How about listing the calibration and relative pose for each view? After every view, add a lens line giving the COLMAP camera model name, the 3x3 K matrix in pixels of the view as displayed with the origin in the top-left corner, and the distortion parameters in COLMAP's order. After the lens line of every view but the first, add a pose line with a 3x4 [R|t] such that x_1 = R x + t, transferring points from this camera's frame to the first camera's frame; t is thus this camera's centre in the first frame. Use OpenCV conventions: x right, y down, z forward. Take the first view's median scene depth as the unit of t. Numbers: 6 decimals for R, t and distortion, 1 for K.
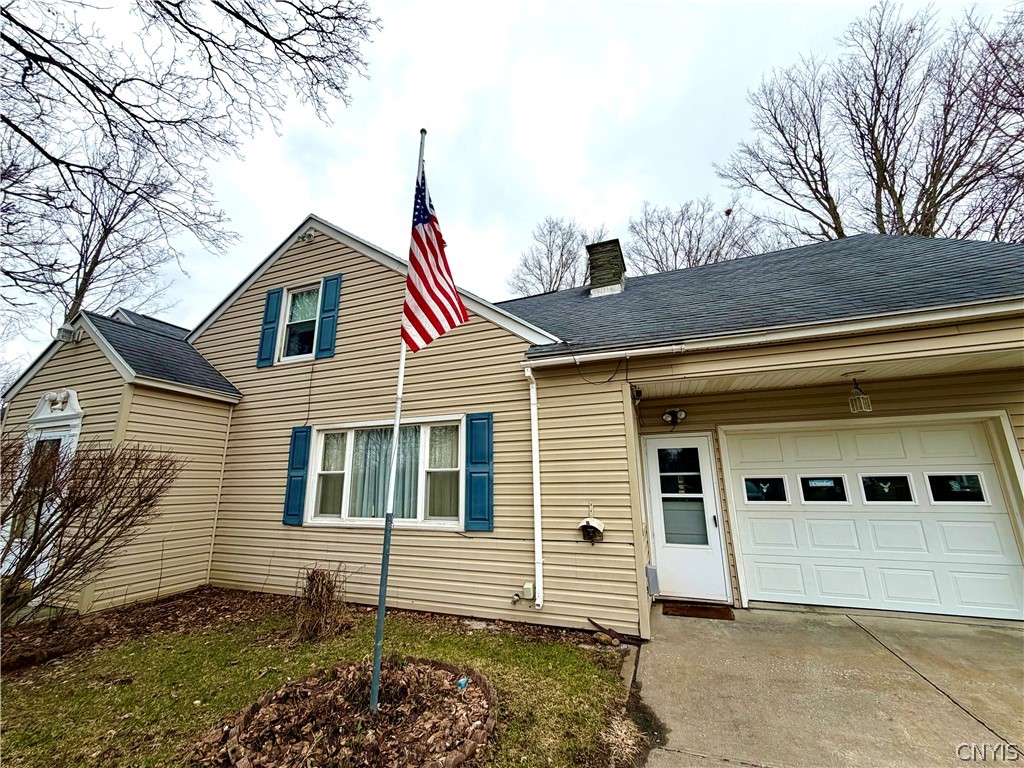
lens RADIAL K [[405.4, 0, 510.1], [0, 405.4, 384.9], [0, 0, 1]] dist [-0.001656, 0.000023]
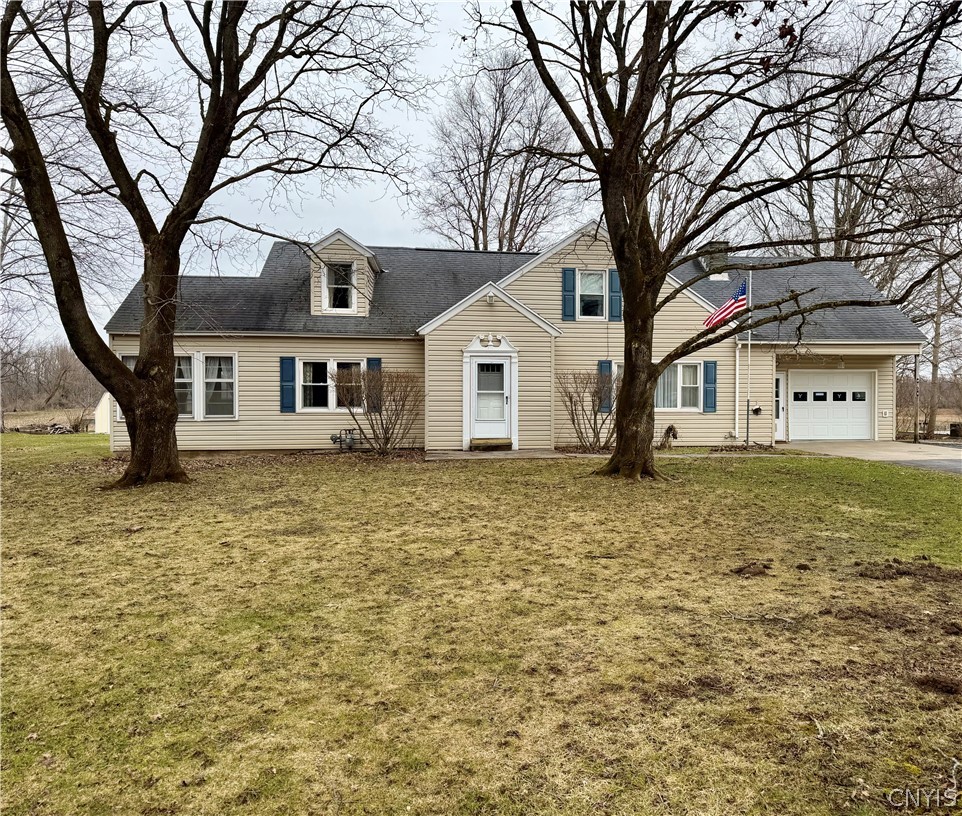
lens RADIAL K [[825.9, 0, 481.0], [0, 825.9, 408.0], [0, 0, 1]] dist [0.004848, 0.001400]
pose [[0.895246, 0.007771, 0.445504, -3.212188], [-0.117644, 0.968490, 0.219514, -0.522427], [-0.429760, -0.248930, 0.867951, -2.426740]]
